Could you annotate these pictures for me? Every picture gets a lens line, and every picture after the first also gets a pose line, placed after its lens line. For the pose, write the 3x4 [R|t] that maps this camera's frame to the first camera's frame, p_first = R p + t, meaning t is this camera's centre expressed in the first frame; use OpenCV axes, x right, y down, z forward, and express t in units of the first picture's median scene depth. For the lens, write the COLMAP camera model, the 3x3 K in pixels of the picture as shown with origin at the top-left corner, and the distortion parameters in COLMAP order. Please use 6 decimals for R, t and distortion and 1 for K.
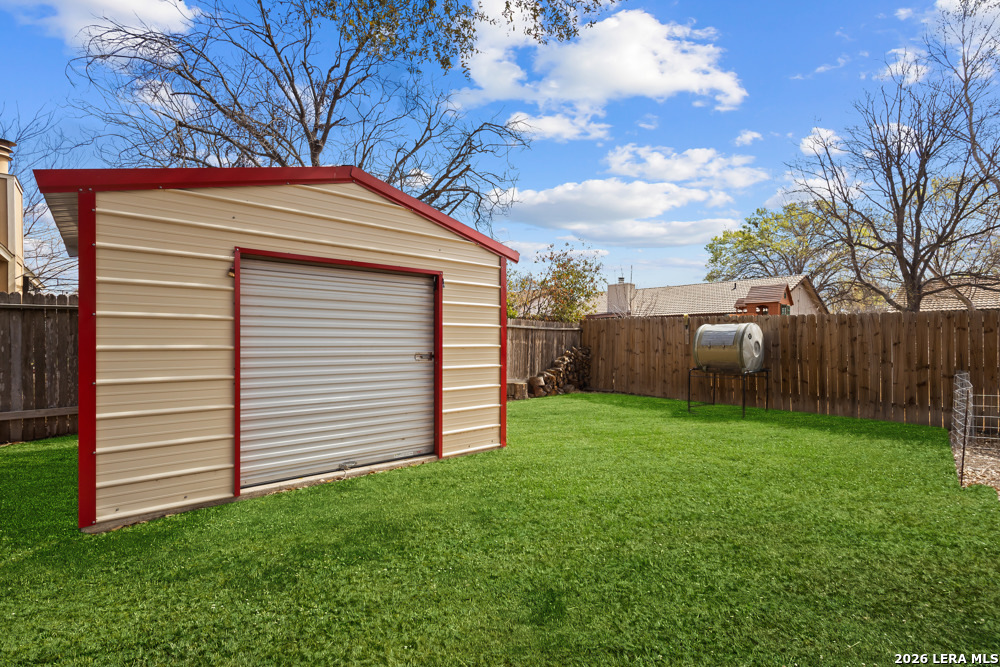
lens RADIAL K [[463.5, 0, 498.0], [0, 463.5, 340.6], [0, 0, 1]] dist [0.003848, 0.001065]
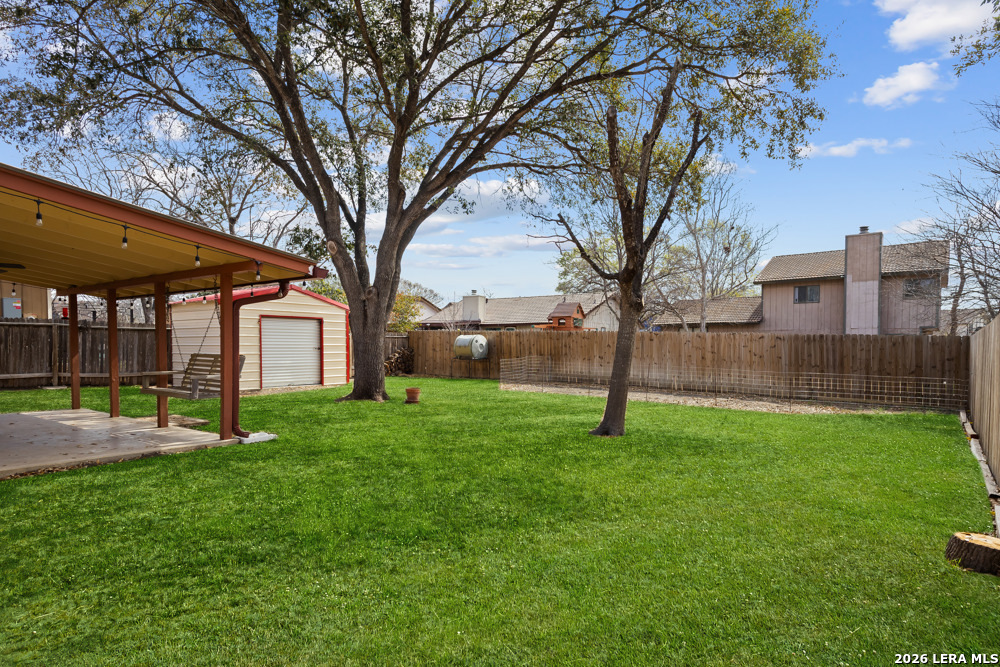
lens RADIAL K [[555.9, 0, 504.8], [0, 555.9, 367.1], [0, 0, 1]] dist [0.001571, 0.000109]
pose [[0.974336, -0.009320, 0.224904, 0.164328], [0.000809, 0.999281, 0.037907, 0.017467], [-0.225096, -0.036752, 0.973643, -2.188113]]
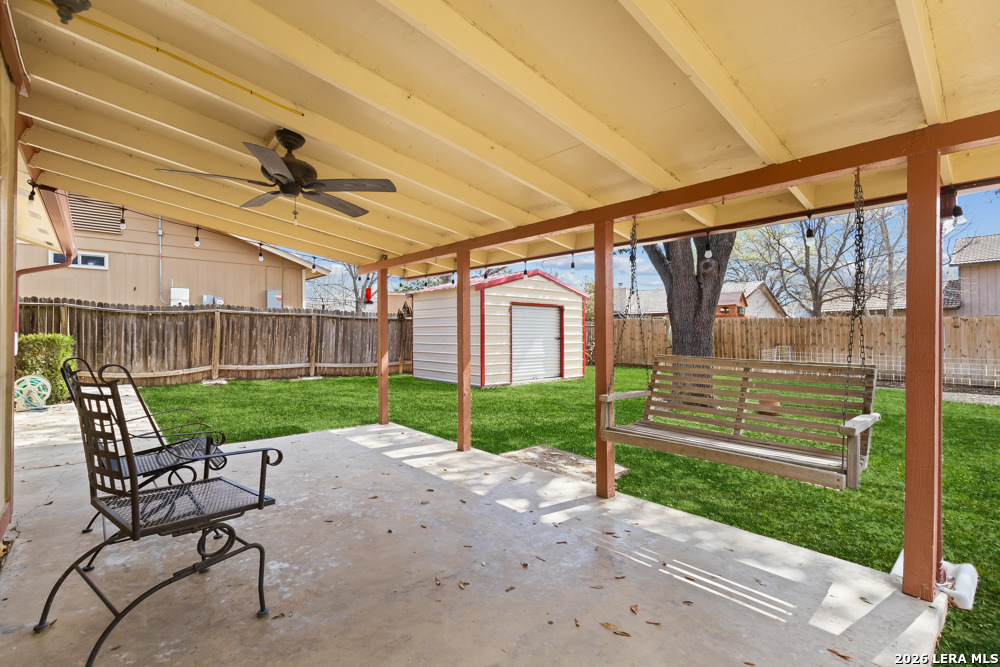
lens RADIAL K [[459.3, 0, 500.0], [0, 459.3, 333.5], [0, 0, 1]] dist [0.002034, 0.000209]
pose [[0.999867, -0.002812, 0.016082, -0.454212], [0.002826, 0.999996, -0.000861, 0.007419], [-0.016079, 0.000907, 0.999870, -1.343113]]
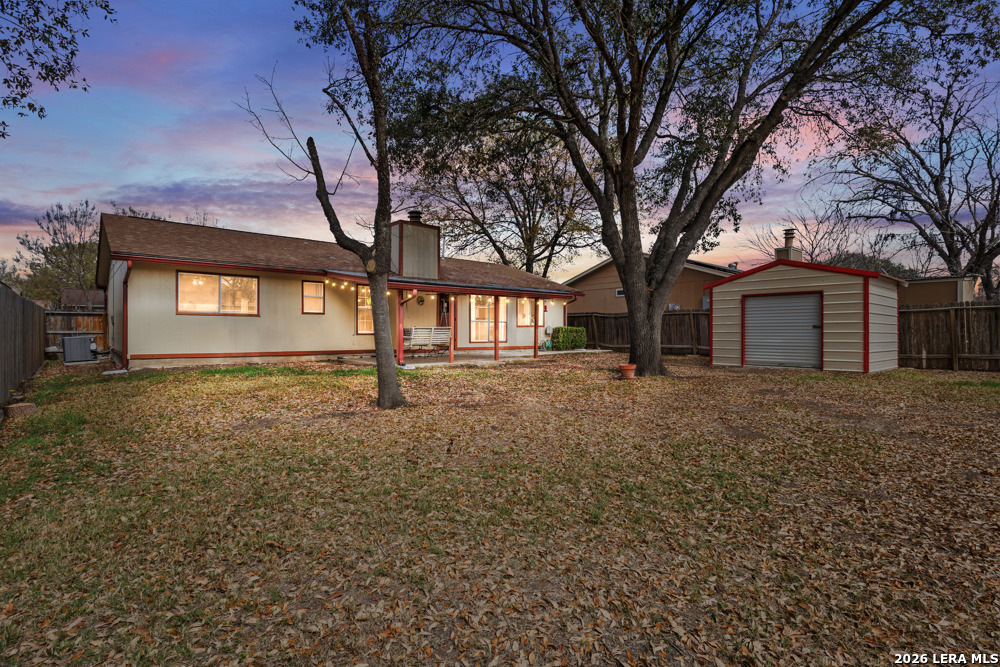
lens RADIAL K [[482.3, 0, 498.6], [0, 482.3, 345.0], [0, 0, 1]] dist [-0.008847, 0.000269]
pose [[-0.001934, 0.016647, -0.999860, 2.063739], [-0.016096, 0.999731, 0.016676, 0.101903], [0.999869, 0.016126, -0.001666, -0.565276]]
